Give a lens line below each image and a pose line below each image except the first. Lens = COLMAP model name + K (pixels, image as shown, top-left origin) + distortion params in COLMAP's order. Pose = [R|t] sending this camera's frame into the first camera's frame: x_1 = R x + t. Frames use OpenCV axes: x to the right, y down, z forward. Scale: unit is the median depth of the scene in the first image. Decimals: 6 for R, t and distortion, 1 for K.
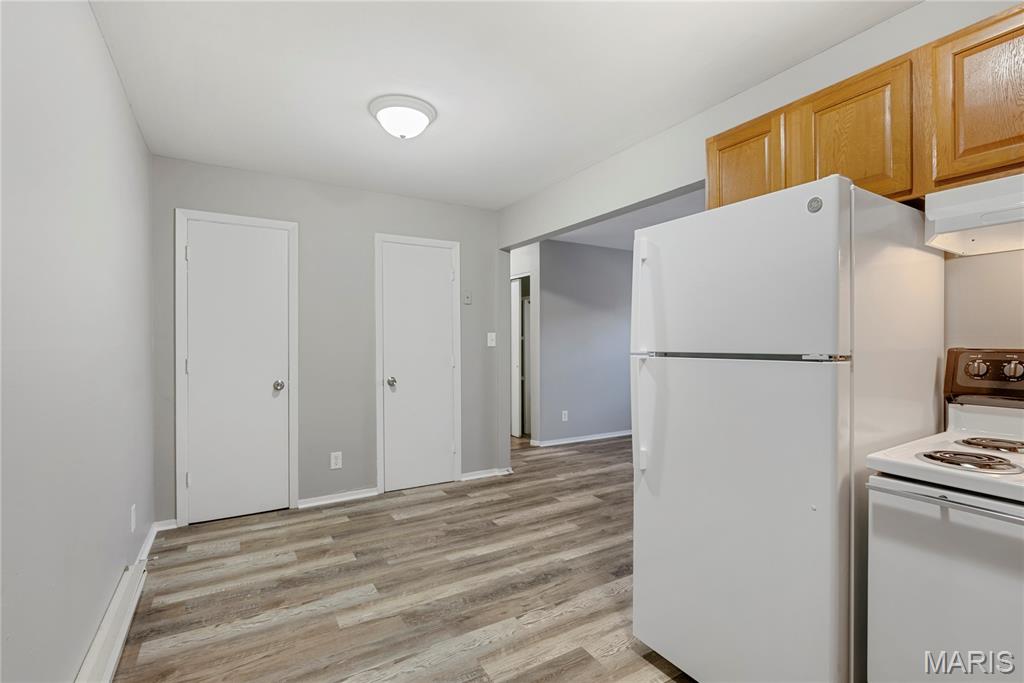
lens RADIAL K [[467.7, 0, 513.9], [0, 467.7, 347.5], [0, 0, 1]] dist [-0.010442, 0.005560]
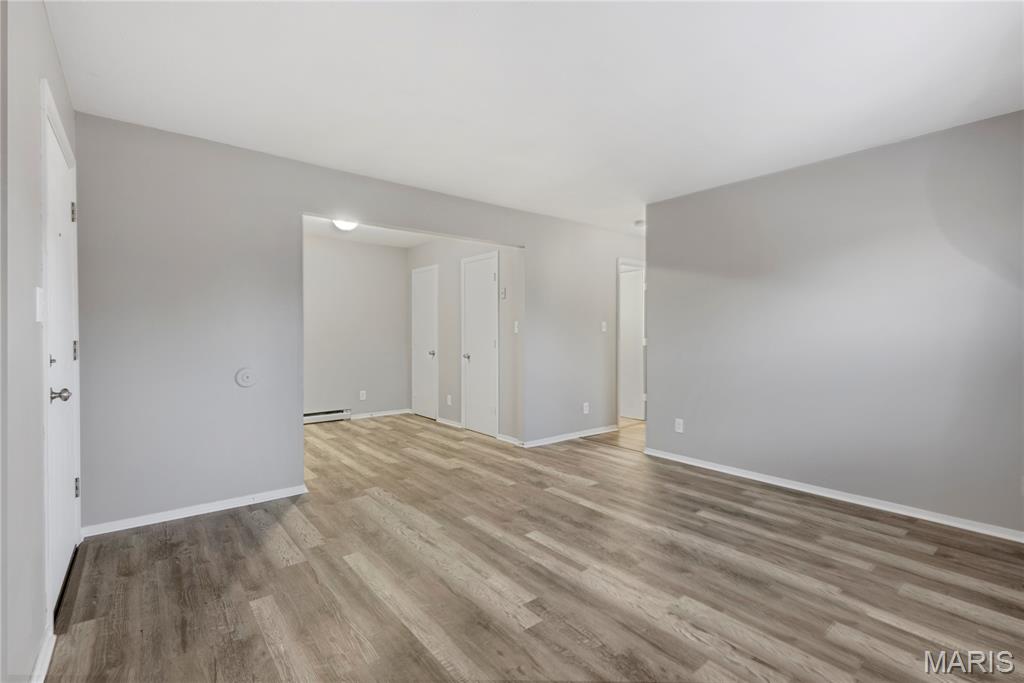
lens RADIAL K [[467.7, 0, 510.9], [0, 467.7, 340.0], [0, 0, 1]] dist [-0.010442, 0.005560]
pose [[0.122802, 0.012402, -0.992354, 1.647776], [-0.010961, 0.999878, 0.011140, 0.004755], [0.992371, 0.009509, 0.122922, 1.262276]]
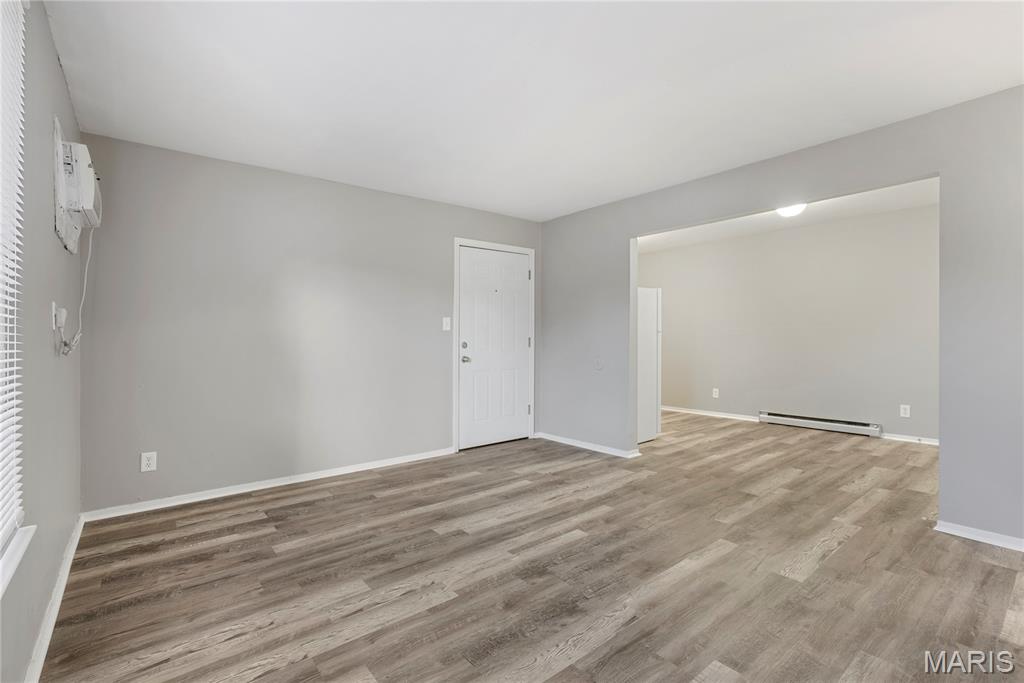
lens RADIAL K [[467.7, 0, 503.3], [0, 467.7, 340.1], [0, 0, 1]] dist [-0.010442, 0.005560]
pose [[-0.993600, 0.010467, -0.112466, 0.965054], [0.008661, 0.999826, 0.016542, 0.003618], [0.112620, 0.015462, -0.993518, 2.352709]]
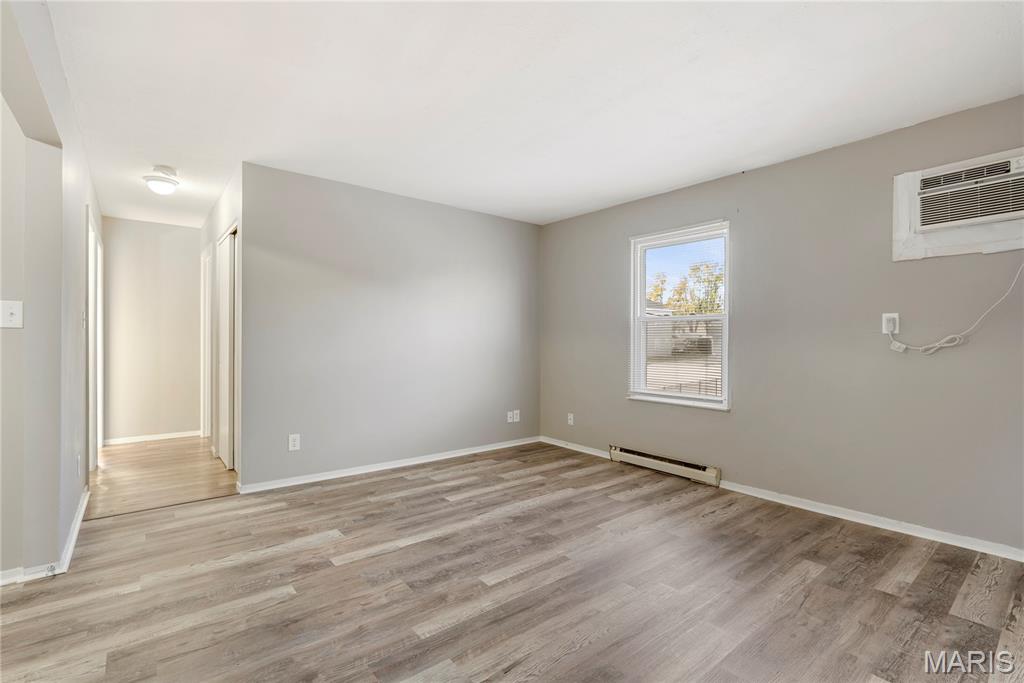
lens RADIAL K [[467.7, 0, 510.5], [0, 467.7, 344.2], [0, 0, 1]] dist [-0.010442, 0.005560]
pose [[0.991846, 0.005450, 0.127326, 0.641808], [-0.005802, 0.999980, 0.002391, 0.017749], [-0.127310, -0.003110, 0.991858, 0.650593]]
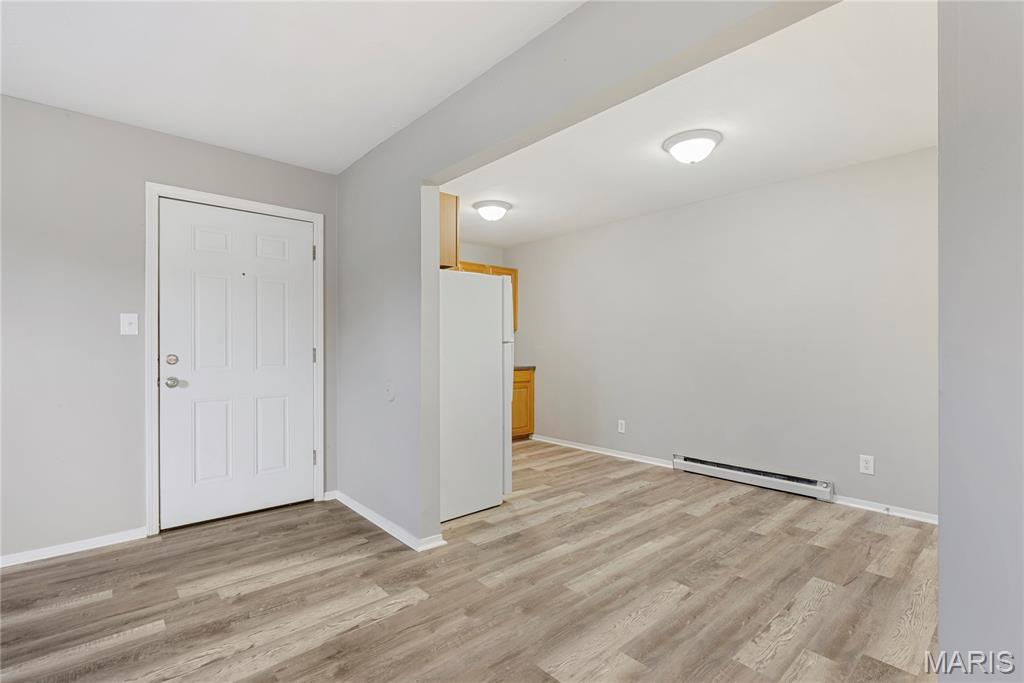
lens RADIAL K [[467.7, 0, 504.1], [0, 467.7, 347.3], [0, 0, 1]] dist [-0.010442, 0.005560]
pose [[-0.987628, -0.001251, -0.156809, 0.371471], [-0.002423, 0.999971, 0.007280, 0.011645], [0.156795, 0.007570, -0.987602, 1.815071]]
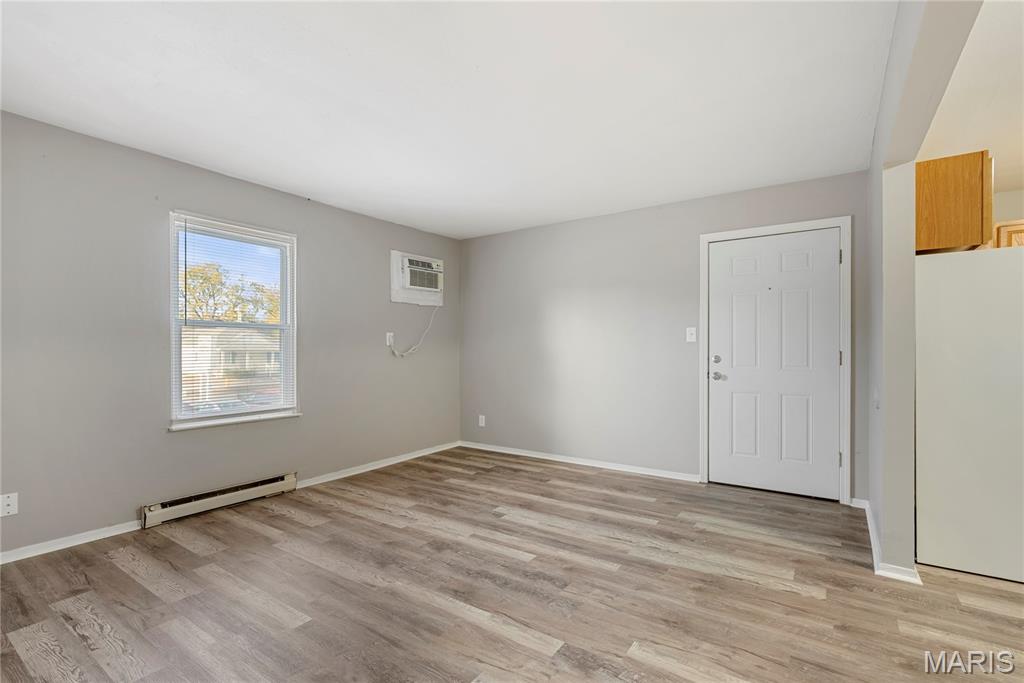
lens RADIAL K [[467.7, 0, 509.2], [0, 467.7, 351.6], [0, 0, 1]] dist [-0.010442, 0.005560]
pose [[-0.394756, -0.001724, 0.918784, -0.110098], [0.009546, 0.999937, 0.005977, 0.009739], [-0.918736, 0.011130, -0.394715, 1.816403]]
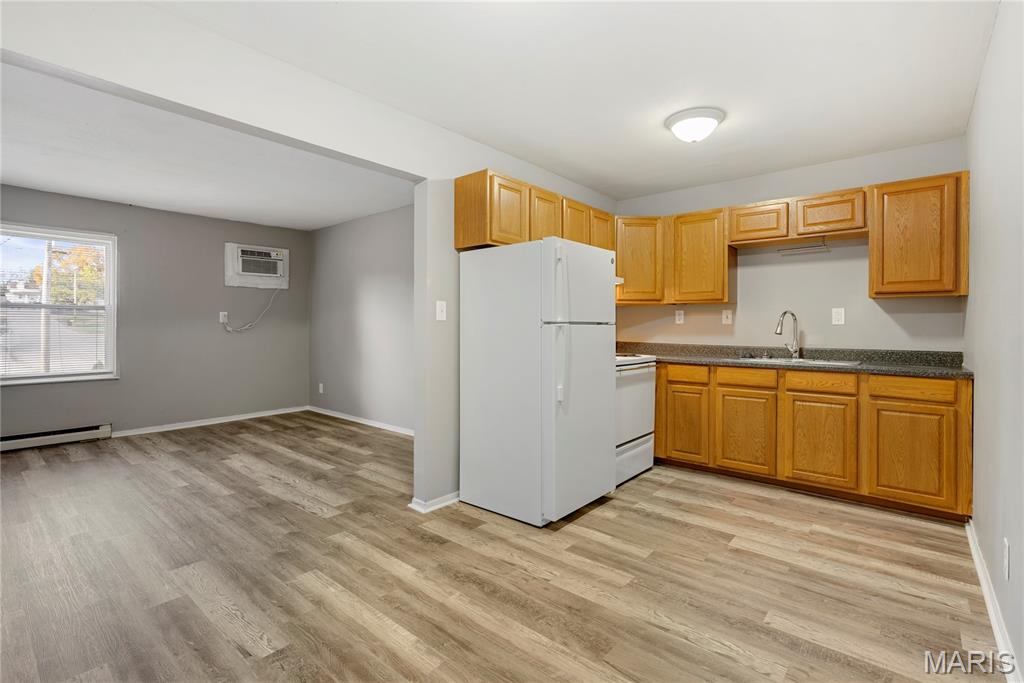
lens RADIAL K [[467.7, 0, 511.7], [0, 467.7, 327.9], [0, 0, 1]] dist [-0.010442, 0.005560]
pose [[-0.308311, -0.001050, 0.951285, -0.673993], [0.002963, 0.999993, 0.002063, 0.015563], [-0.951281, 0.003455, -0.308306, 0.995091]]
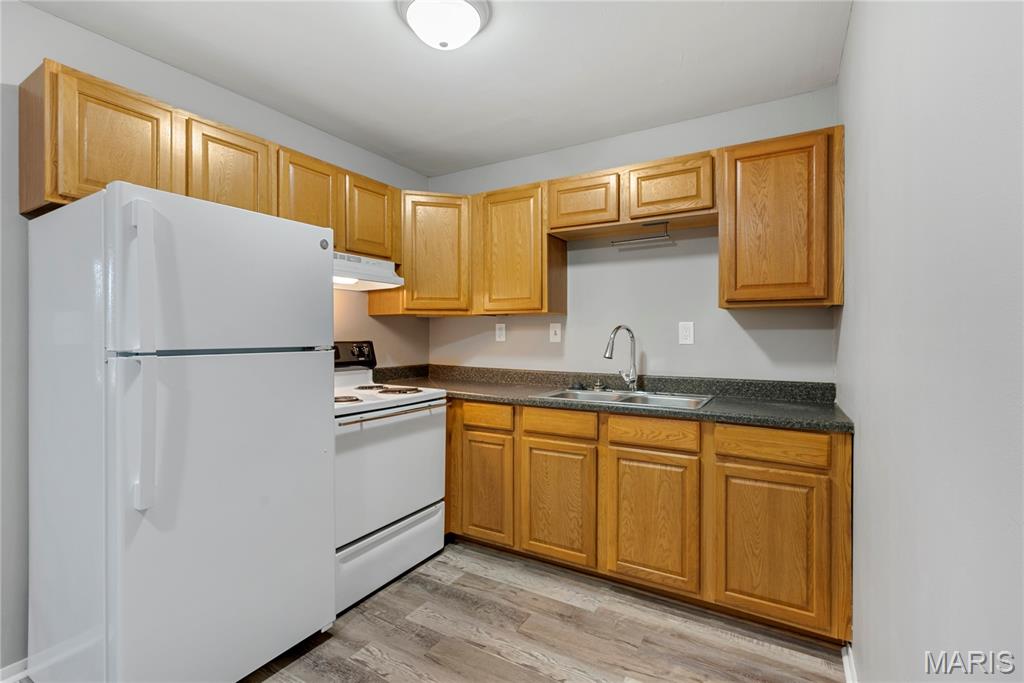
lens RADIAL K [[467.7, 0, 500.2], [0, 467.7, 336.6], [0, 0, 1]] dist [-0.010442, 0.005560]
pose [[-0.456802, 0.000992, 0.889568, -0.401921], [0.006104, 0.999979, 0.002019, -0.007731], [-0.889548, 0.006352, -0.456799, 0.513371]]
